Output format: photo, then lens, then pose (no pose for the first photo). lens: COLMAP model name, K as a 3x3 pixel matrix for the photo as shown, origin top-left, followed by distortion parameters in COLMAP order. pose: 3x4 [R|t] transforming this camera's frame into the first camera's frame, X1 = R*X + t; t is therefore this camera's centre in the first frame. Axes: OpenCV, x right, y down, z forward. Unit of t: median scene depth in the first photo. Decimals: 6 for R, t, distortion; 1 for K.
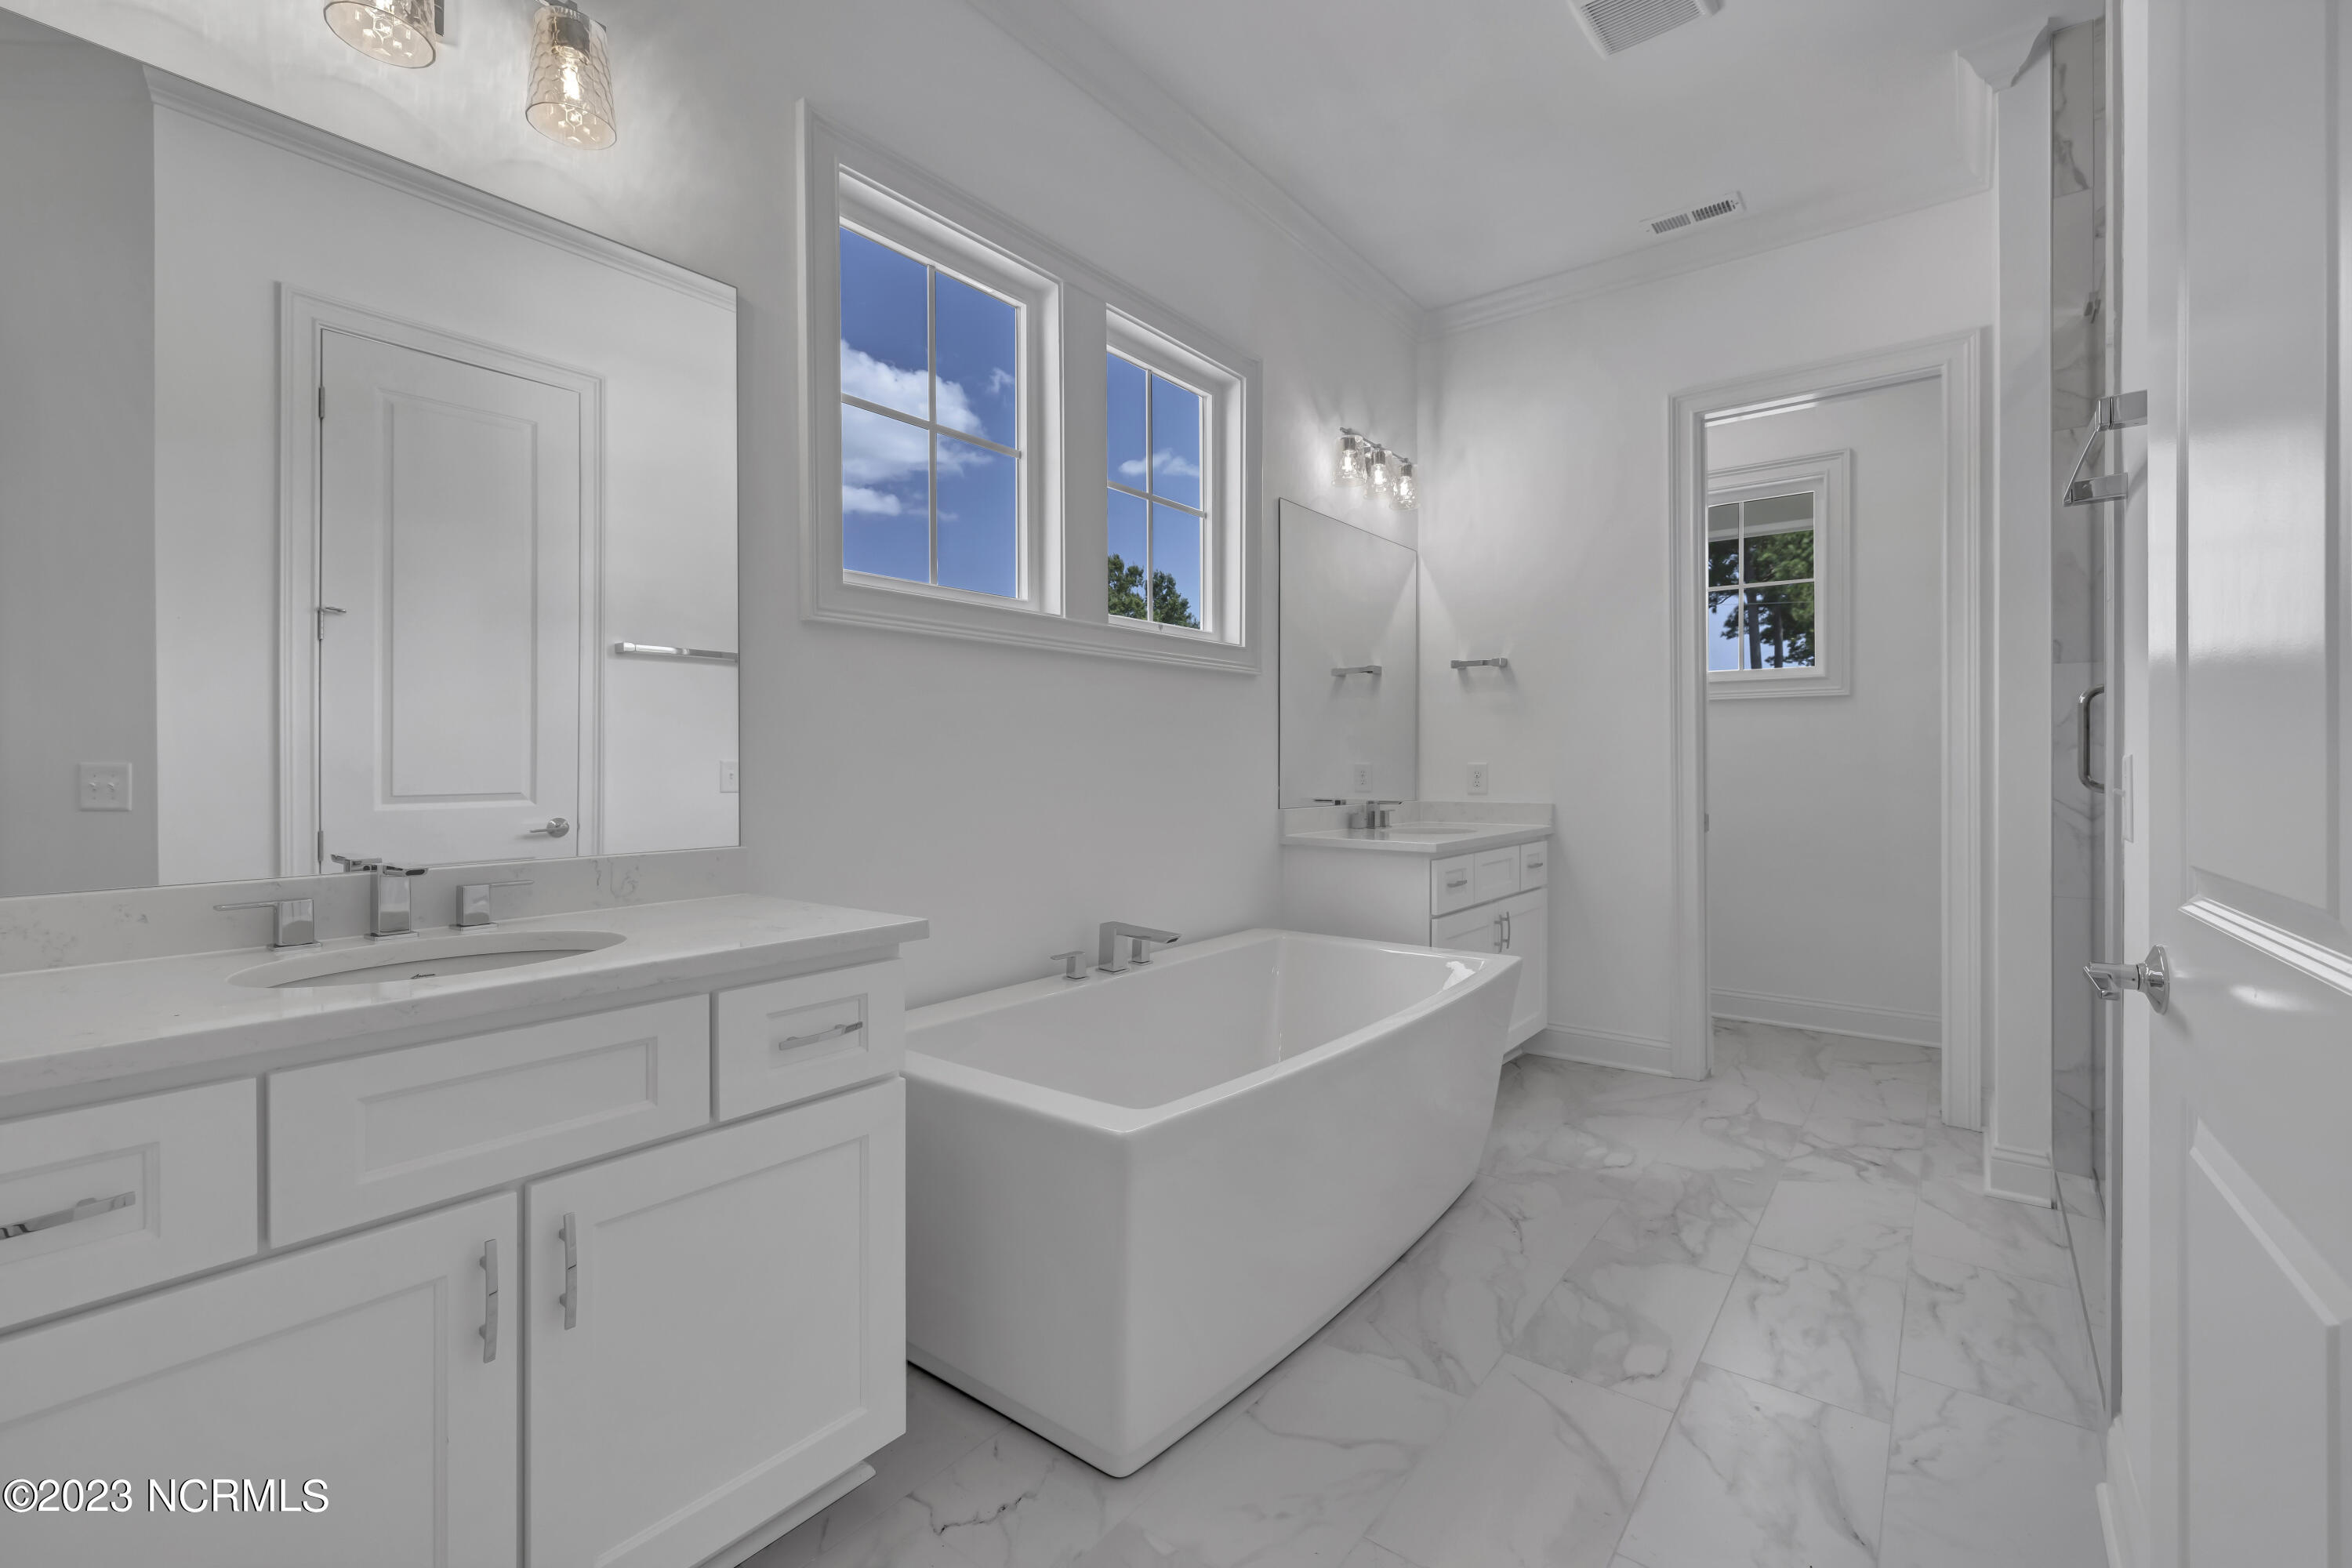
lens RADIAL K [[1012.1, 0, 1163.9], [0, 1012.1, 769.0], [0, 0, 1]] dist [0.000959, 0.000183]
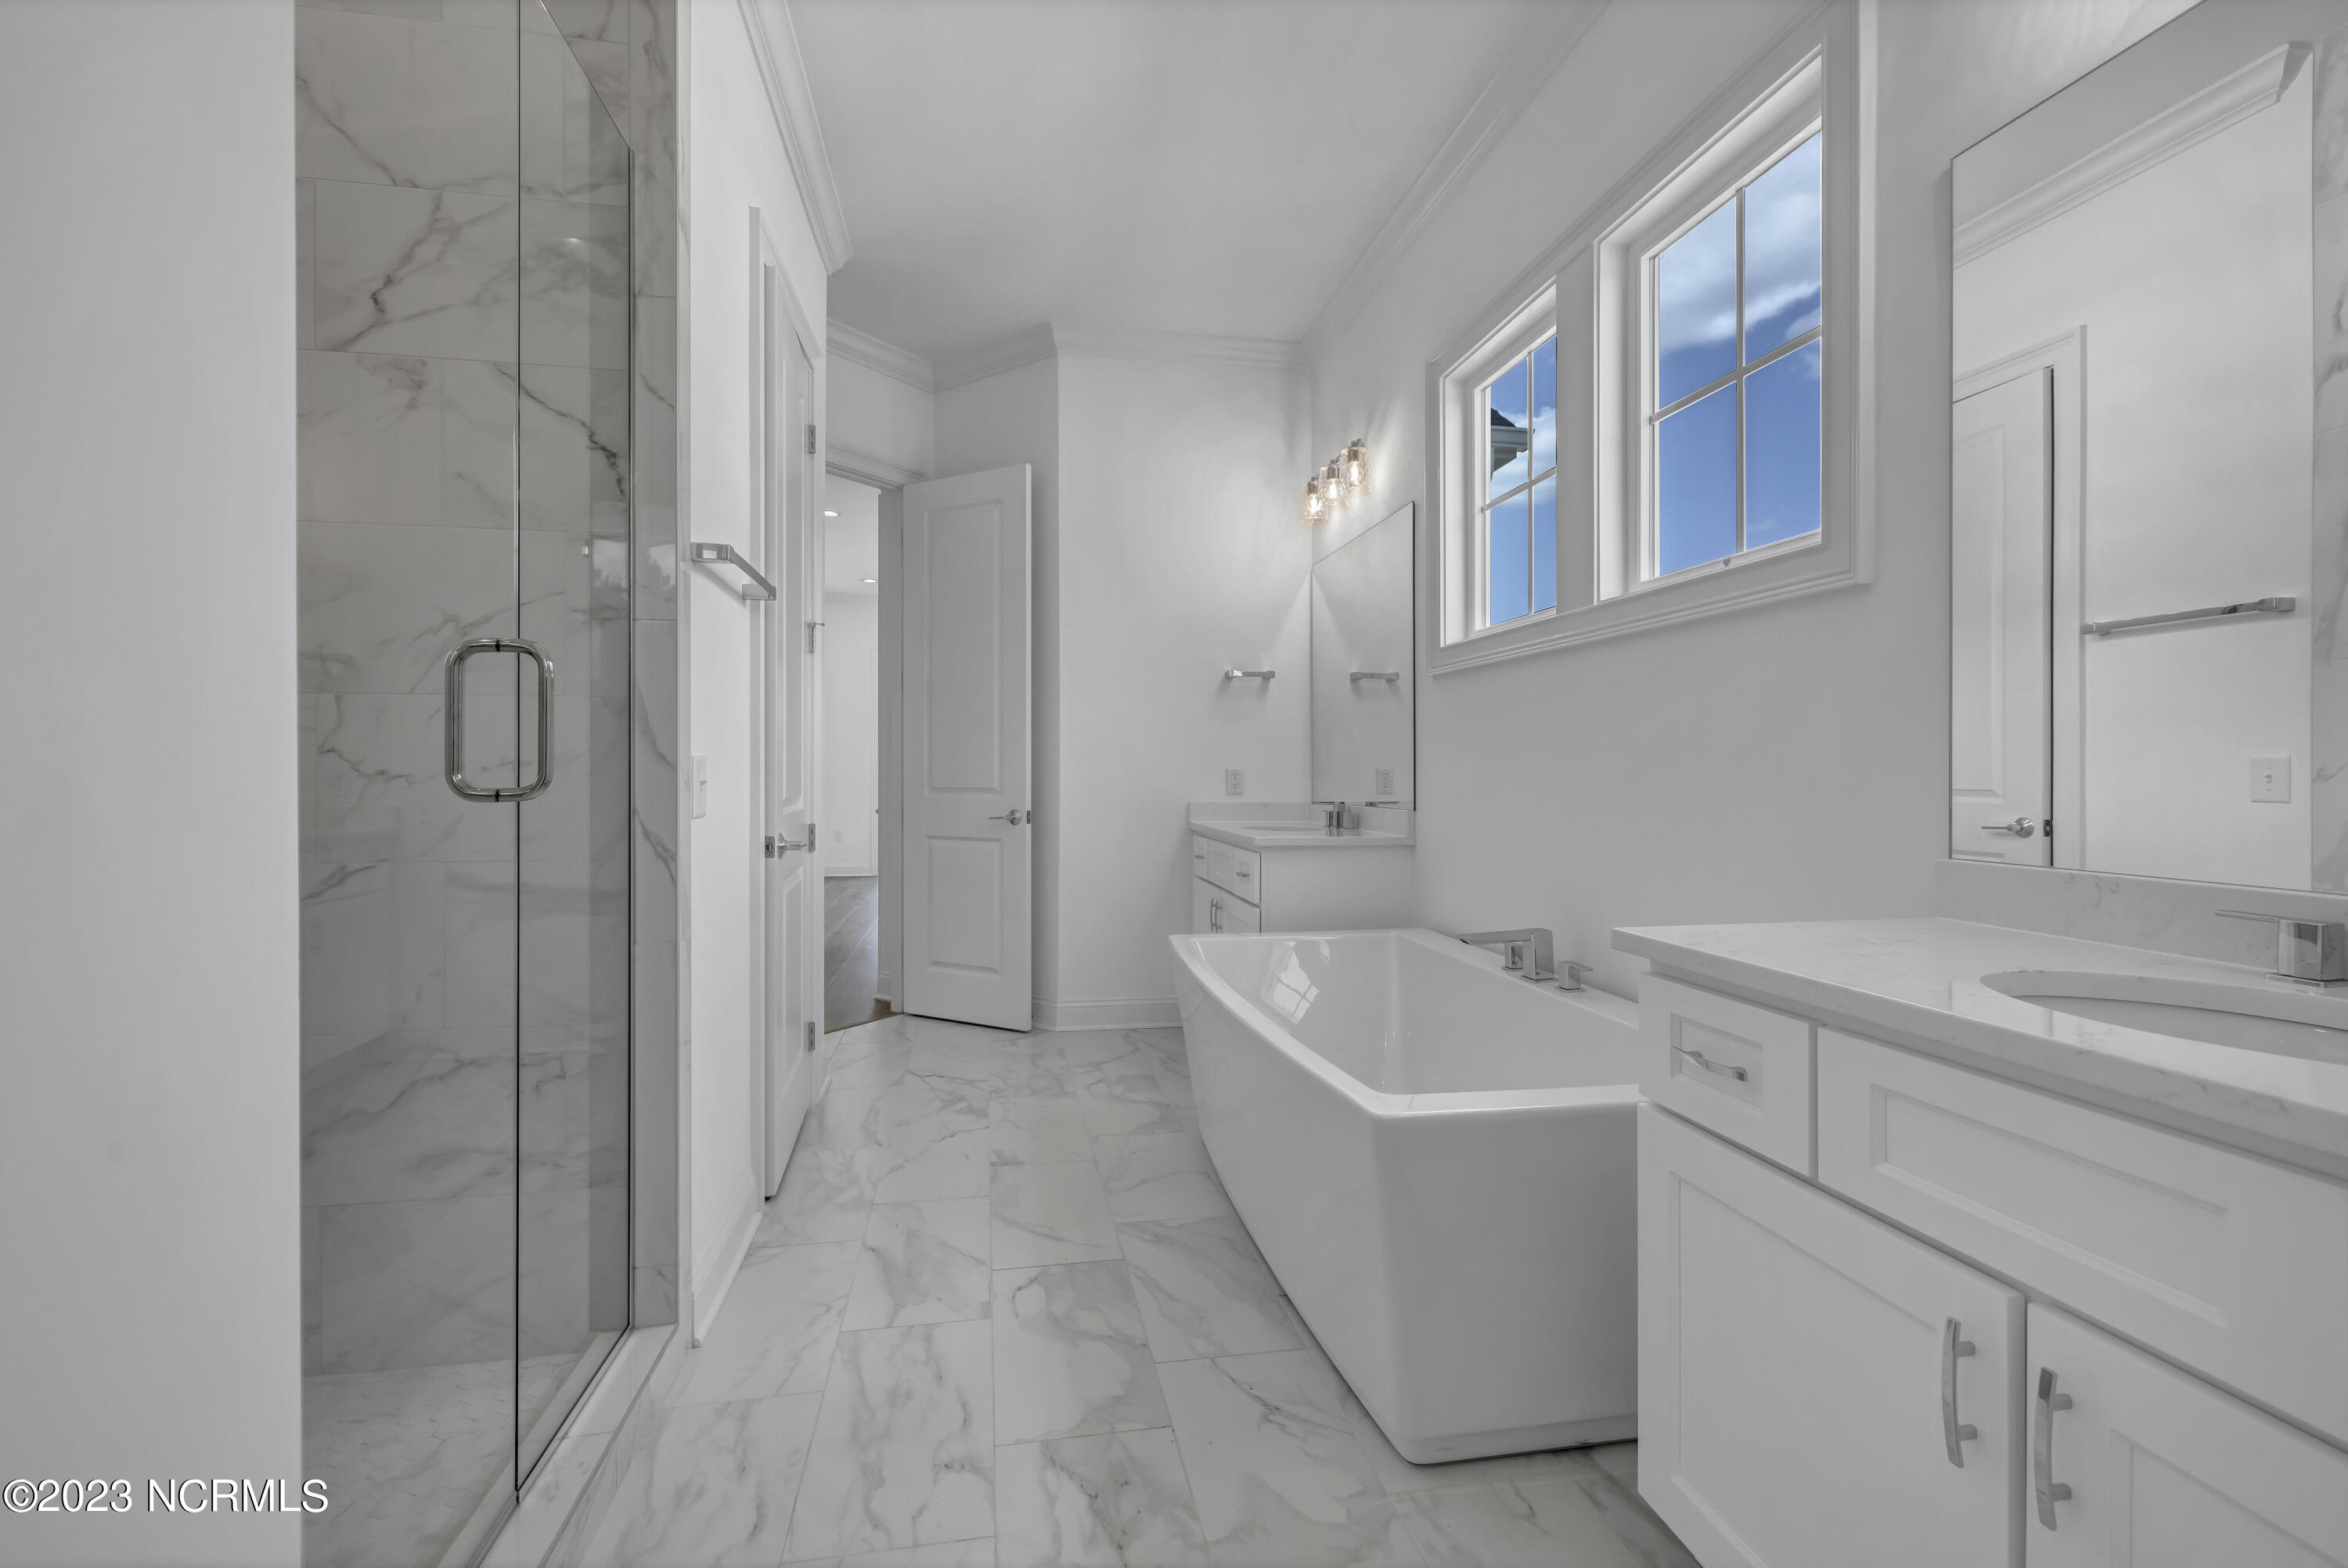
lens RADIAL K [[1010.3, 0, 1165.7], [0, 1010.3, 774.1], [0, 0, 1]] dist [0.000959, 0.000183]
pose [[-0.665083, 0.005689, -0.746748, 1.154435], [-0.000740, 0.999965, 0.008277, -0.001772], [0.746769, 0.006058, -0.665056, 1.772386]]
